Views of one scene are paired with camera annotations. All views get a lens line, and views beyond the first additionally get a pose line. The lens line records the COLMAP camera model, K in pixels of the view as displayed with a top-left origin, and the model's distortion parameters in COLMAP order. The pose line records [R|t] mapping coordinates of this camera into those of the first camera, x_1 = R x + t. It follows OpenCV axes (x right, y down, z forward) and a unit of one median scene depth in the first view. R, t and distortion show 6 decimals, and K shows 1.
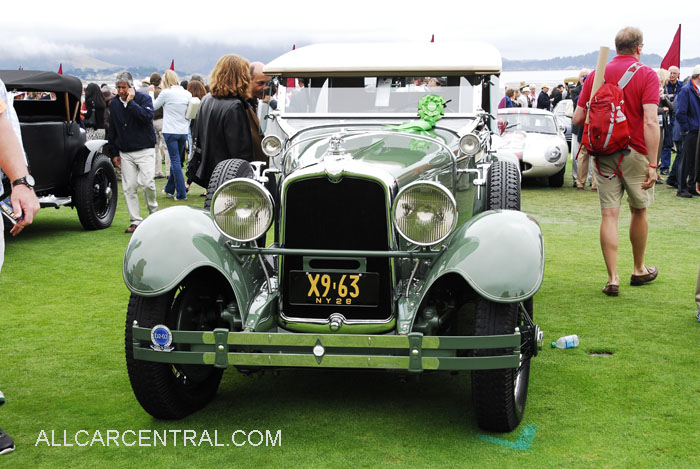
lens RADIAL K [[1018.3, 0, 346.7], [0, 1018.3, 235.6], [0, 0, 1]] dist [-0.005692, 0.000000]
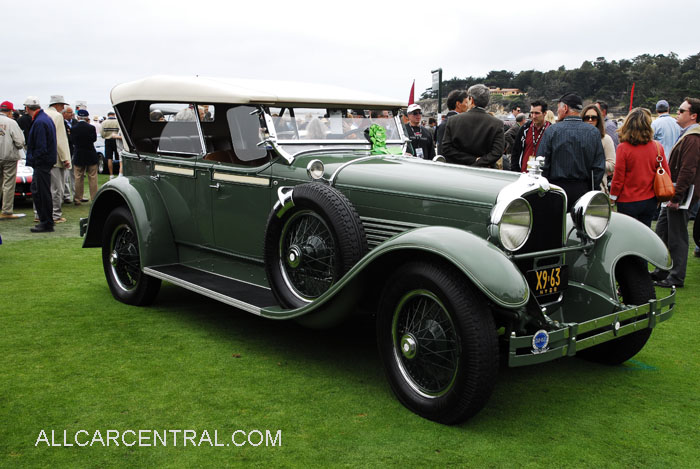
lens RADIAL K [[790.3, 0, 326.9], [0, 790.3, 267.1], [0, 0, 1]] dist [-0.075423, 0.000000]
pose [[0.662251, -0.120843, 0.739473, -0.904648], [0.091309, 0.992569, 0.080430, -0.067371], [-0.743697, 0.014256, 0.668364, 0.555837]]
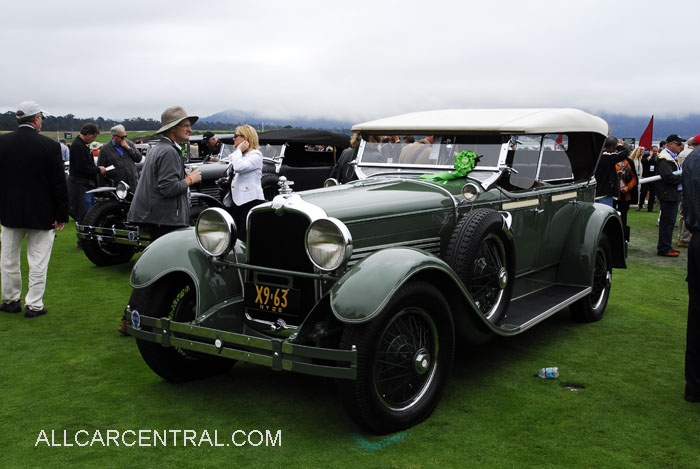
lens RADIAL K [[790.3, 0, 350.2], [0, 790.3, 236.0], [0, 0, 1]] dist [-0.075423, 0.000000]
pose [[0.896656, 0.068954, -0.437326, 0.498837], [-0.082918, 0.996473, -0.012893, -0.021173], [0.434894, 0.047823, 0.899211, 0.155570]]
